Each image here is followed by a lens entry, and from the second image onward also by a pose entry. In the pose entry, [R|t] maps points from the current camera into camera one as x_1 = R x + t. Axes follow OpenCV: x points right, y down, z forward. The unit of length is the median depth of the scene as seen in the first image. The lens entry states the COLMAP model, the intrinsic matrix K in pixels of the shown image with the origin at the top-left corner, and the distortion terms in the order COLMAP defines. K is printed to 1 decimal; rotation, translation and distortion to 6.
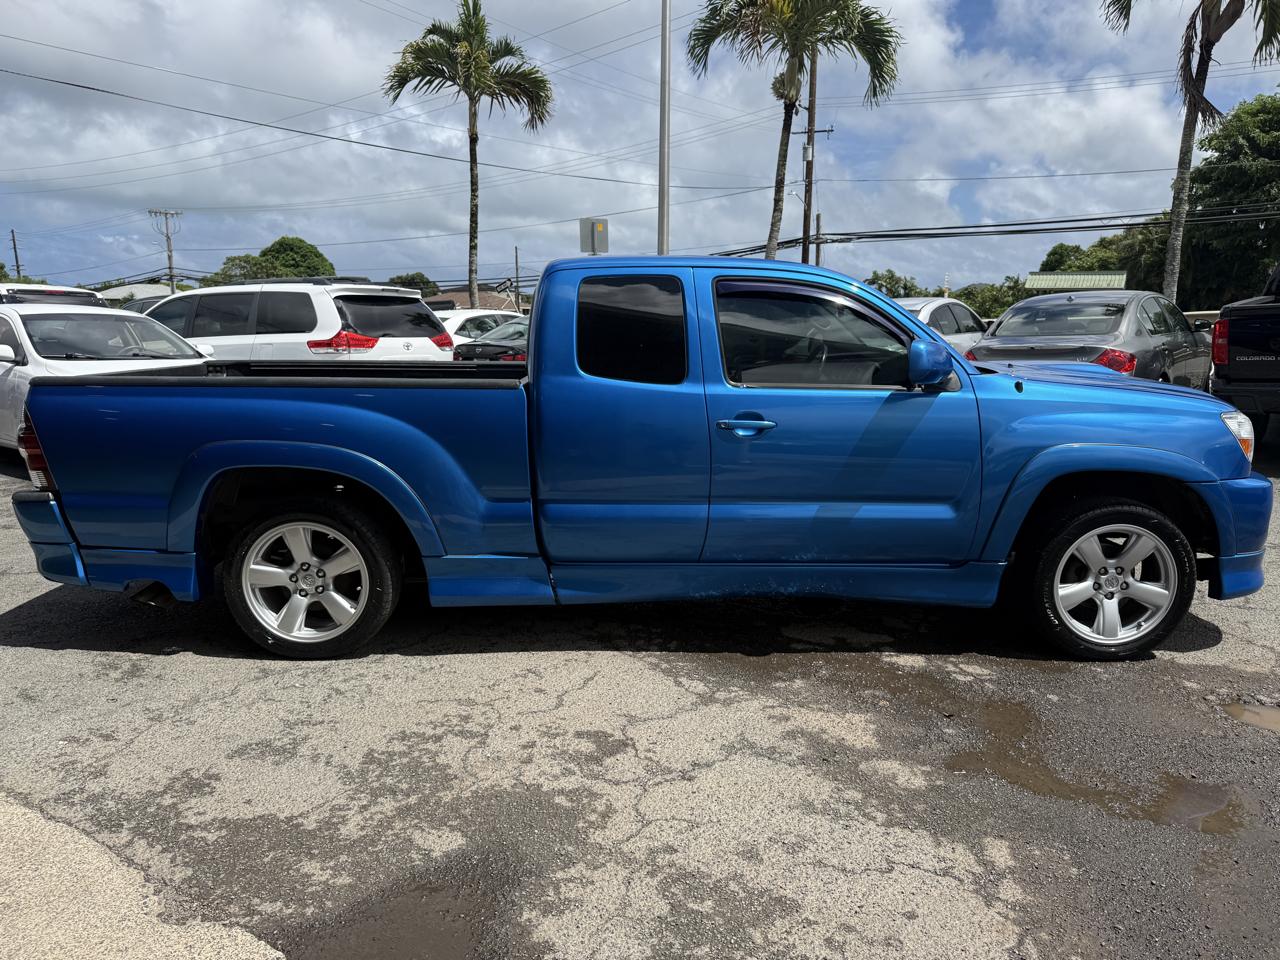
lens RADIAL K [[904.3, 0, 640.0], [0, 904.3, 480.0], [0, 0, 1]] dist [0.000350, -0.009546]
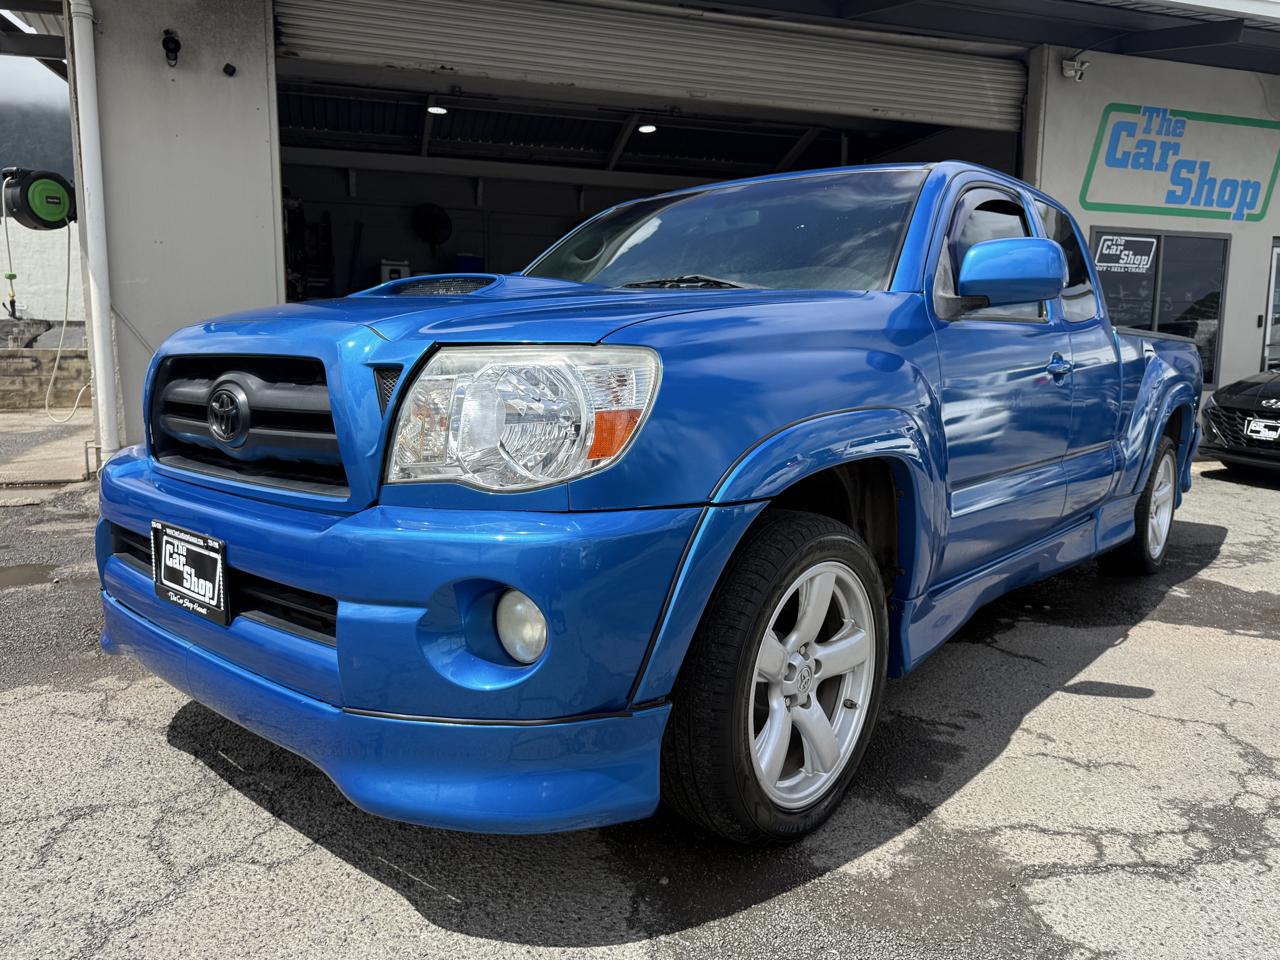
lens RADIAL K [[906.0, 0, 643.9], [0, 906.0, 480.9], [0, 0, 1]] dist [-0.010360, 0.002681]
pose [[-0.652618, 0.091243, -0.752173, 0.201333], [-0.155230, 0.955565, 0.250600, -0.041238], [0.741616, 0.280305, -0.609455, 0.356603]]
